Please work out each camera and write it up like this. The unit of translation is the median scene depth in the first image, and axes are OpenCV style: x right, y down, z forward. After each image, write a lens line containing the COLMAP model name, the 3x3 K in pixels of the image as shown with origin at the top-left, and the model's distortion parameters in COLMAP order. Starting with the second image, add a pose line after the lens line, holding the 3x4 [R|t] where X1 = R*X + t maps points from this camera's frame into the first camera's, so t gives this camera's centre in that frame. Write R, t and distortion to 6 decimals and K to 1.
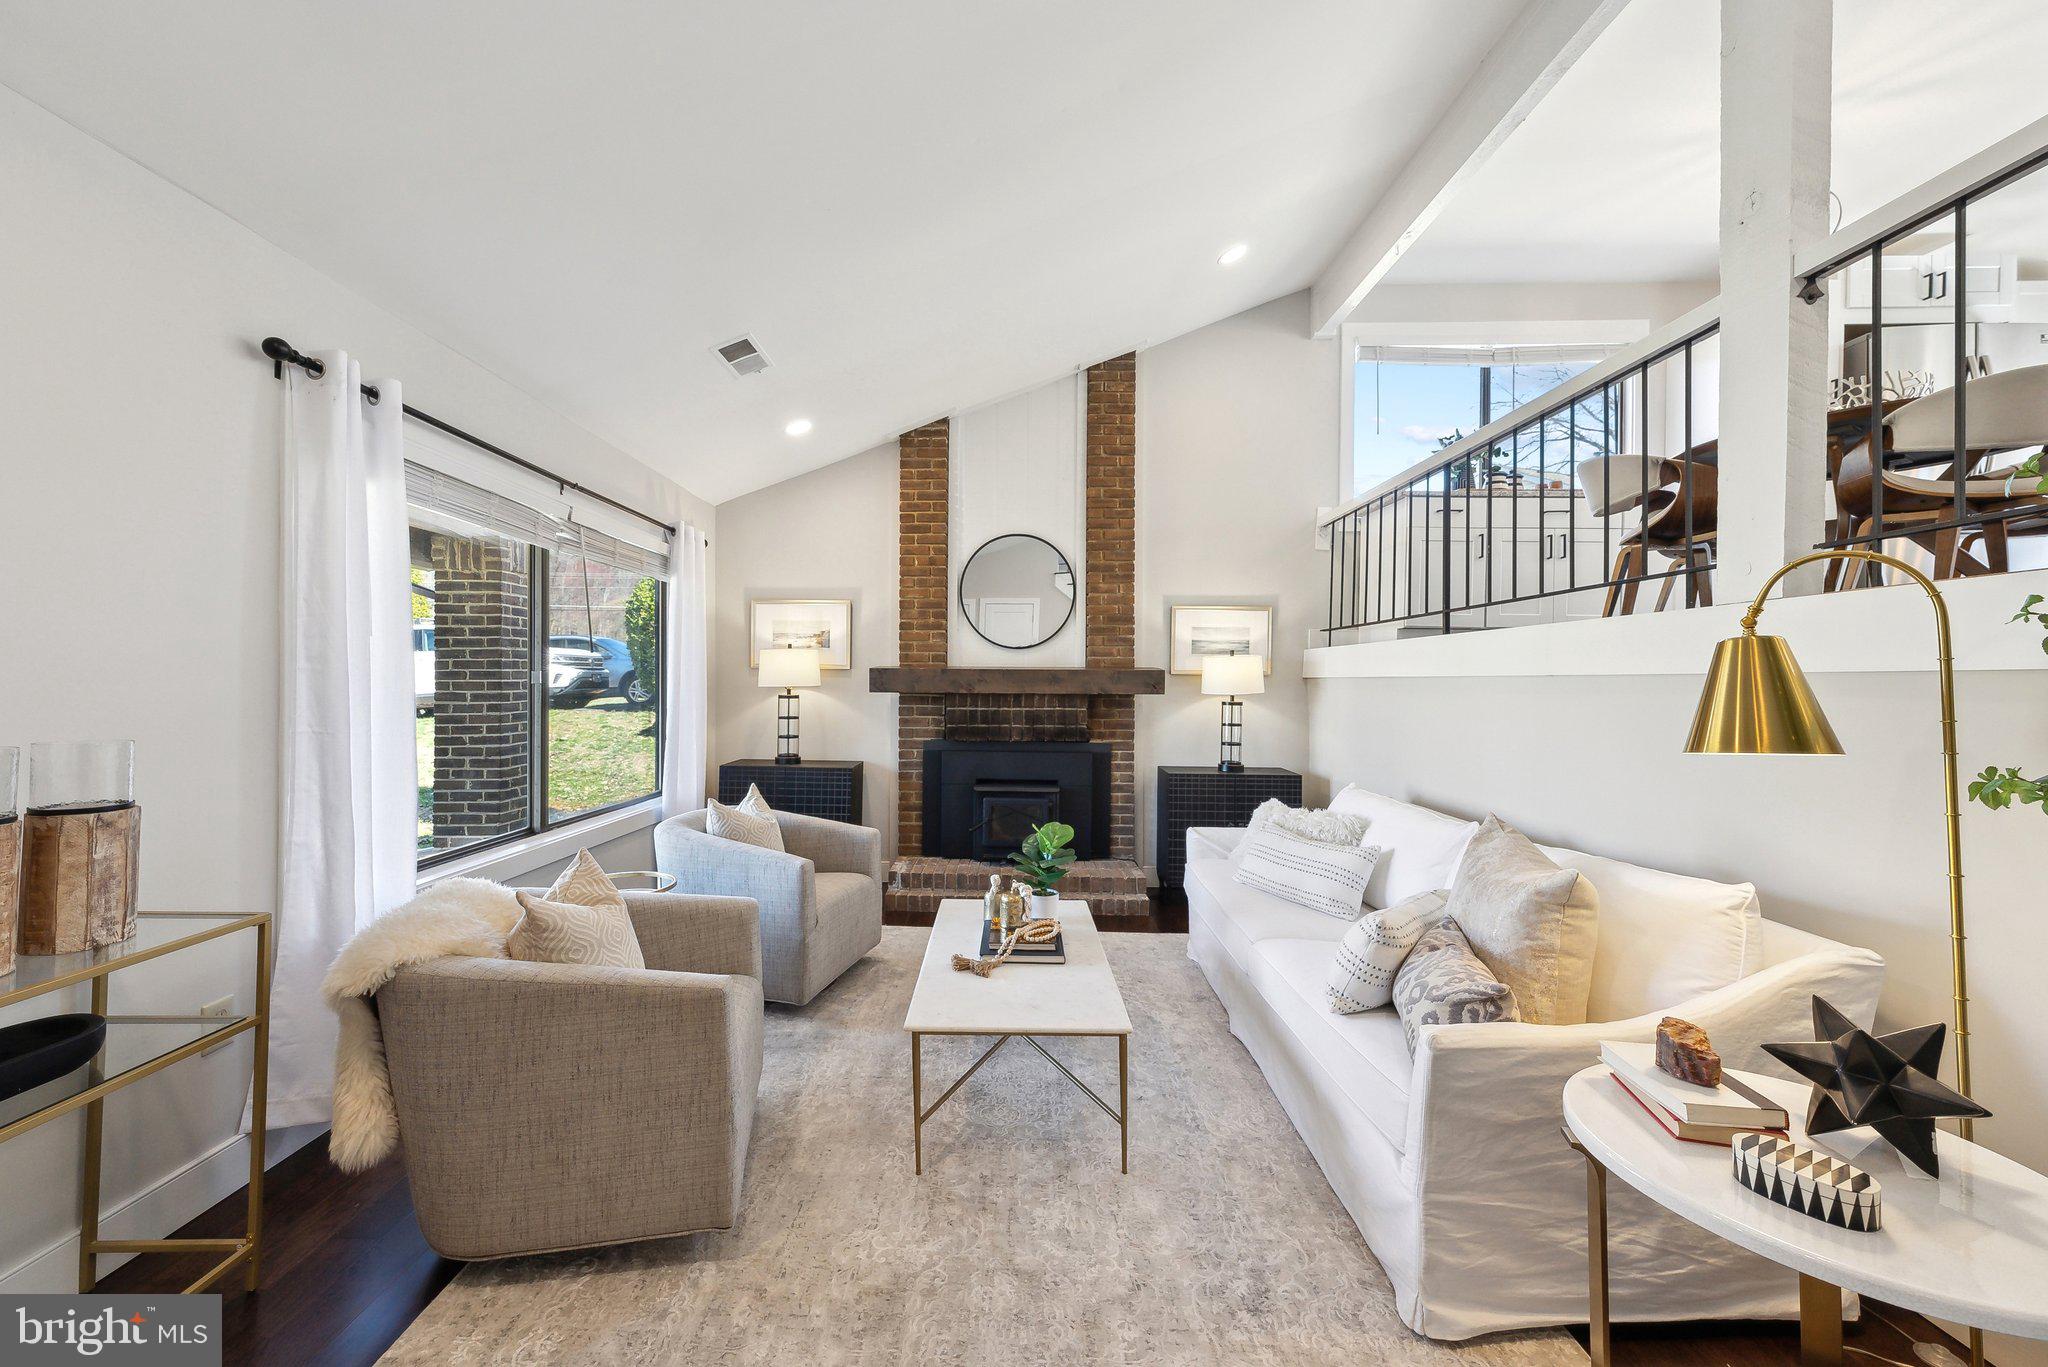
lens RADIAL K [[794.0, 0, 1024.0], [0, 794.0, 683.5], [0, 0, 1]] dist [0.011535, -0.000029]
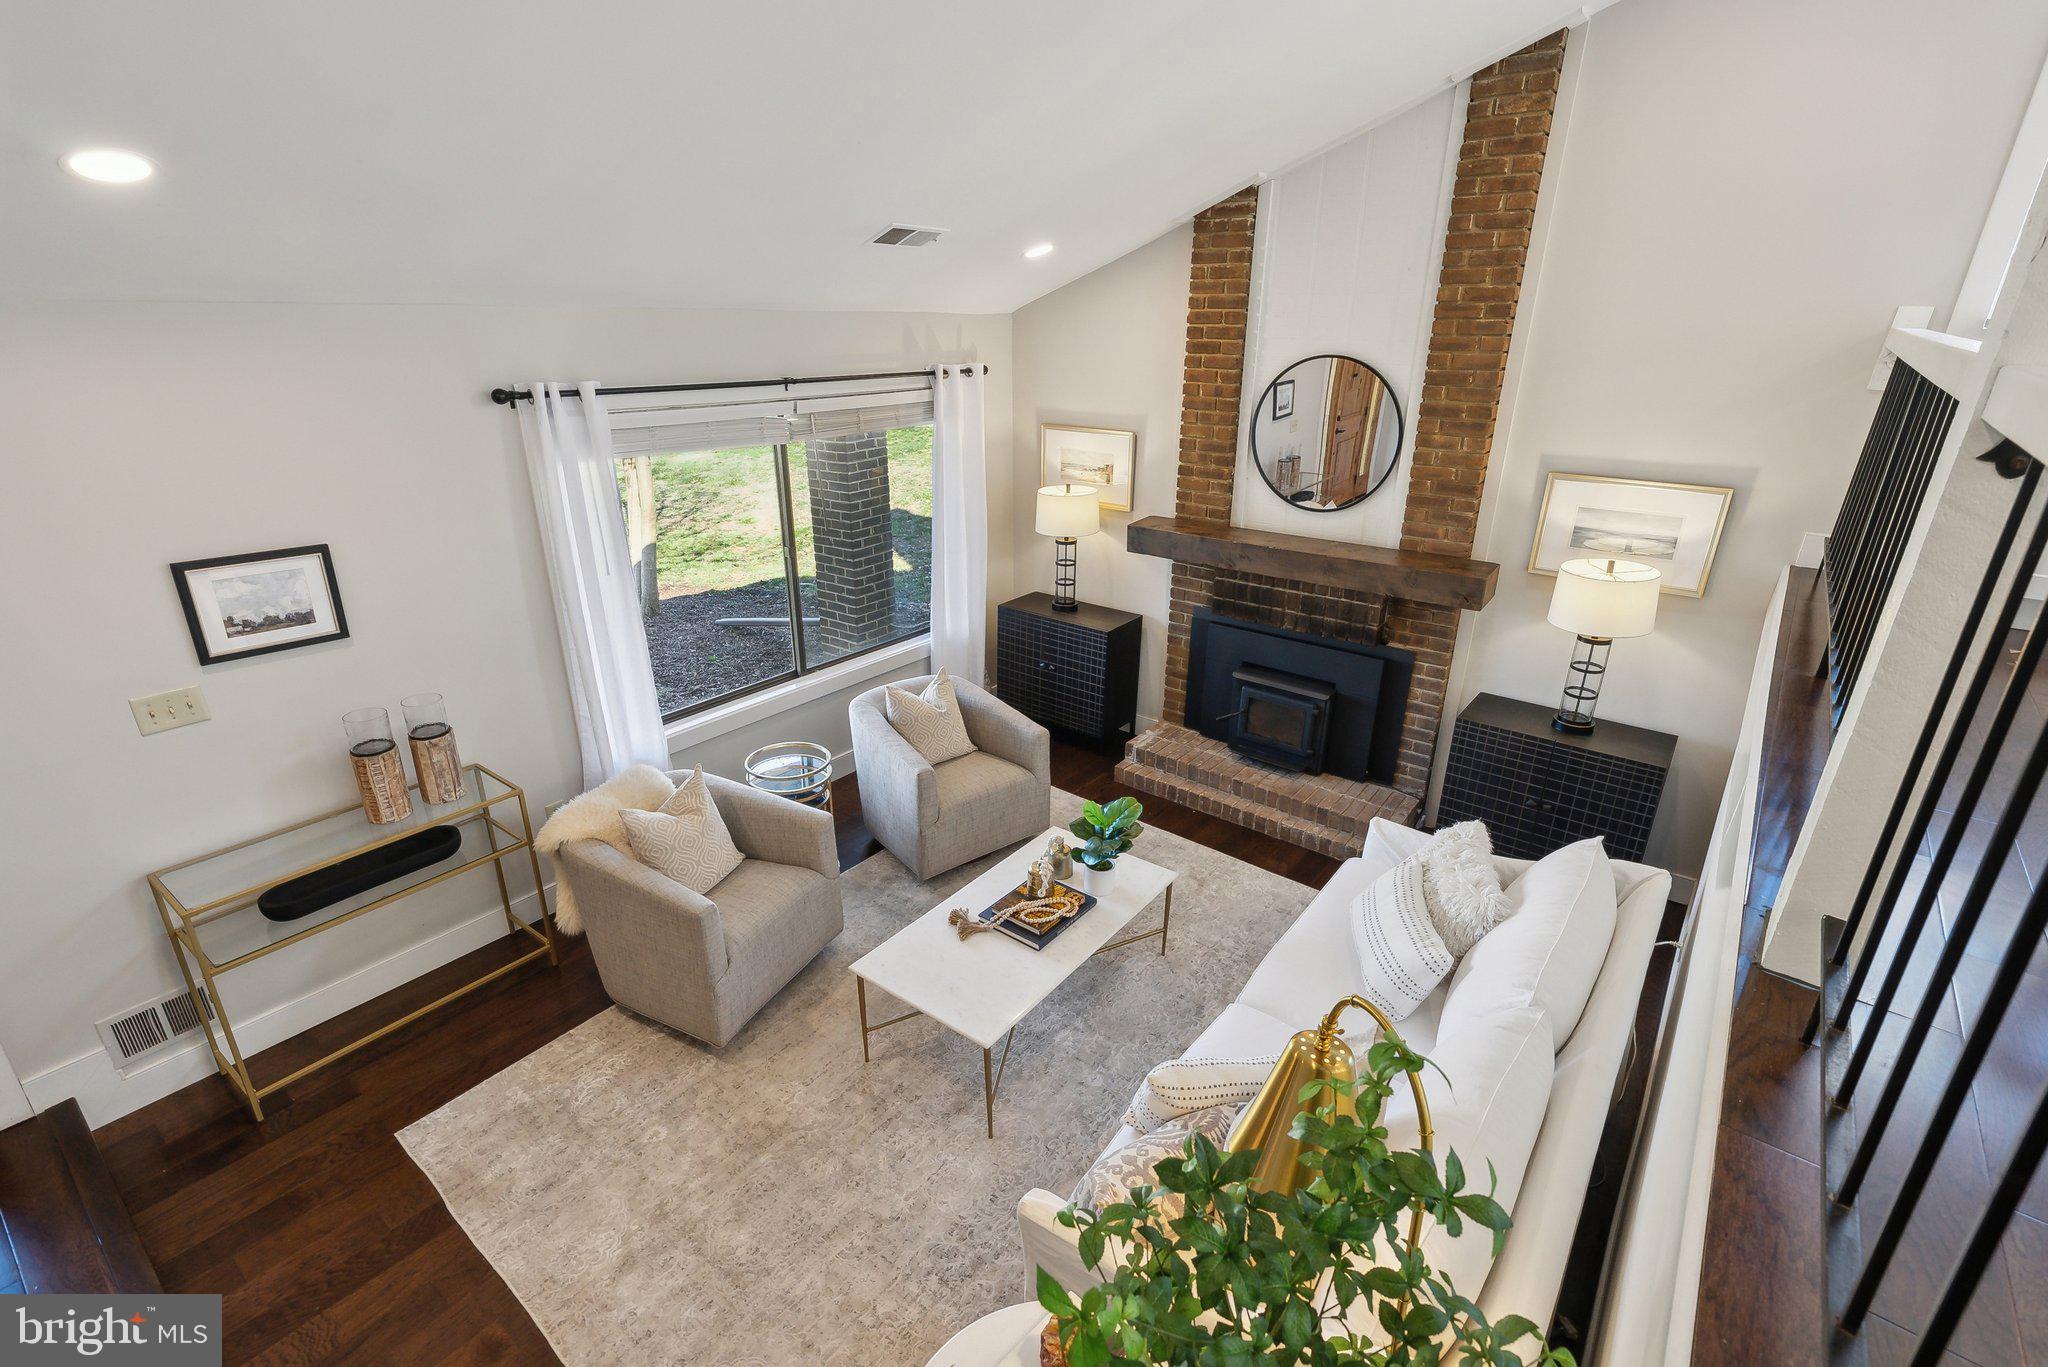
lens RADIAL K [[977.9, 0, 1020.9], [0, 977.9, 708.9], [0, 0, 1]] dist [0.026326, -0.000111]
pose [[0.779309, 0.241471, -0.578247, 0.375500], [0.000793, 0.922393, 0.386253, -0.240244], [0.626639, -0.301469, 0.718637, 0.070496]]
